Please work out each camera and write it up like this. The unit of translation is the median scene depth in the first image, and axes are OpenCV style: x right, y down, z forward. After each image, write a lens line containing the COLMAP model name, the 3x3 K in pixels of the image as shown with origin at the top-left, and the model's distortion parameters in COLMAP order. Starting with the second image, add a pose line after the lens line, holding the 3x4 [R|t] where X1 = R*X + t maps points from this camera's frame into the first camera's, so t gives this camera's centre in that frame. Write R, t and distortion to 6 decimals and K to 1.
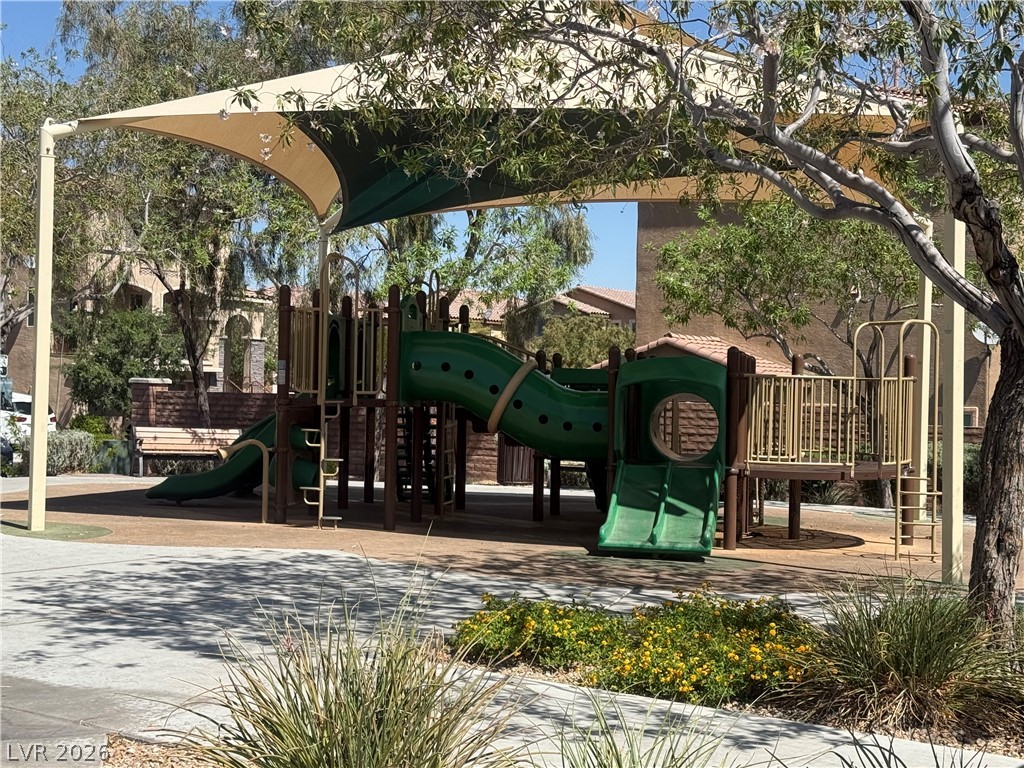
lens RADIAL K [[1636.2, 0, 512.3], [0, 1636.2, 385.0], [0, 0, 1]] dist [0.052982, 0.000000]
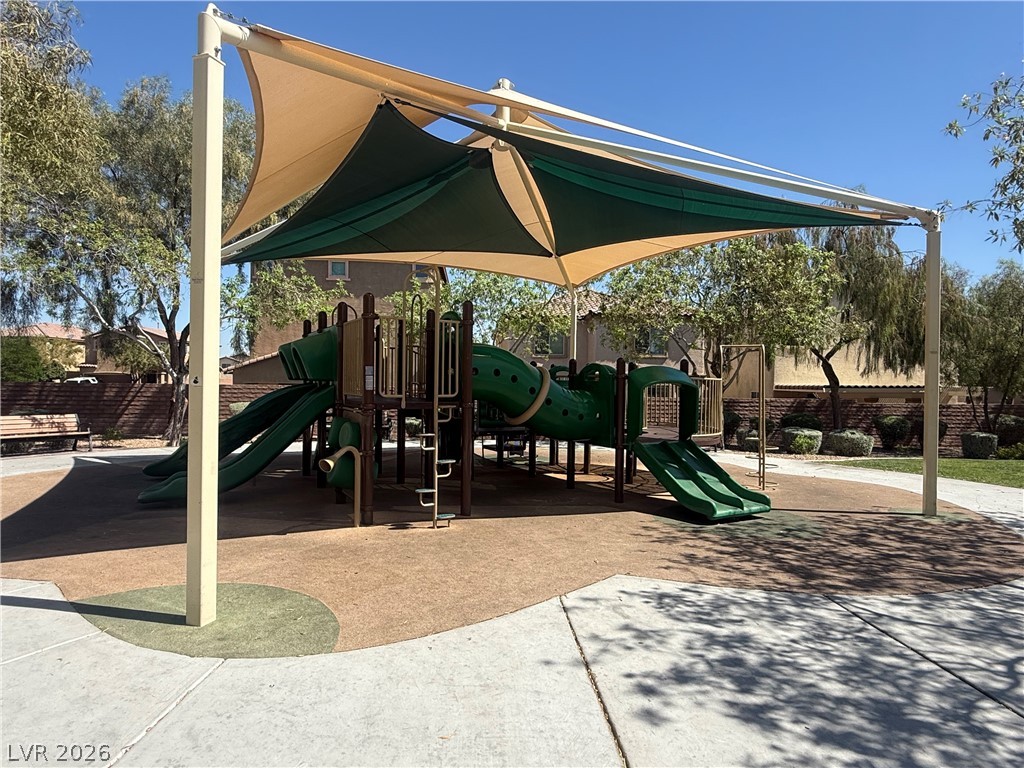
lens RADIAL K [[575.7, 0, 511.3], [0, 575.7, 378.8], [0, 0, 1]] dist [-0.000184, 0.000259]
pose [[0.776097, -0.007132, 0.630573, -0.301482], [0.000415, 0.999942, 0.010799, -0.011300], [-0.630613, -0.008119, 0.776055, 0.663122]]
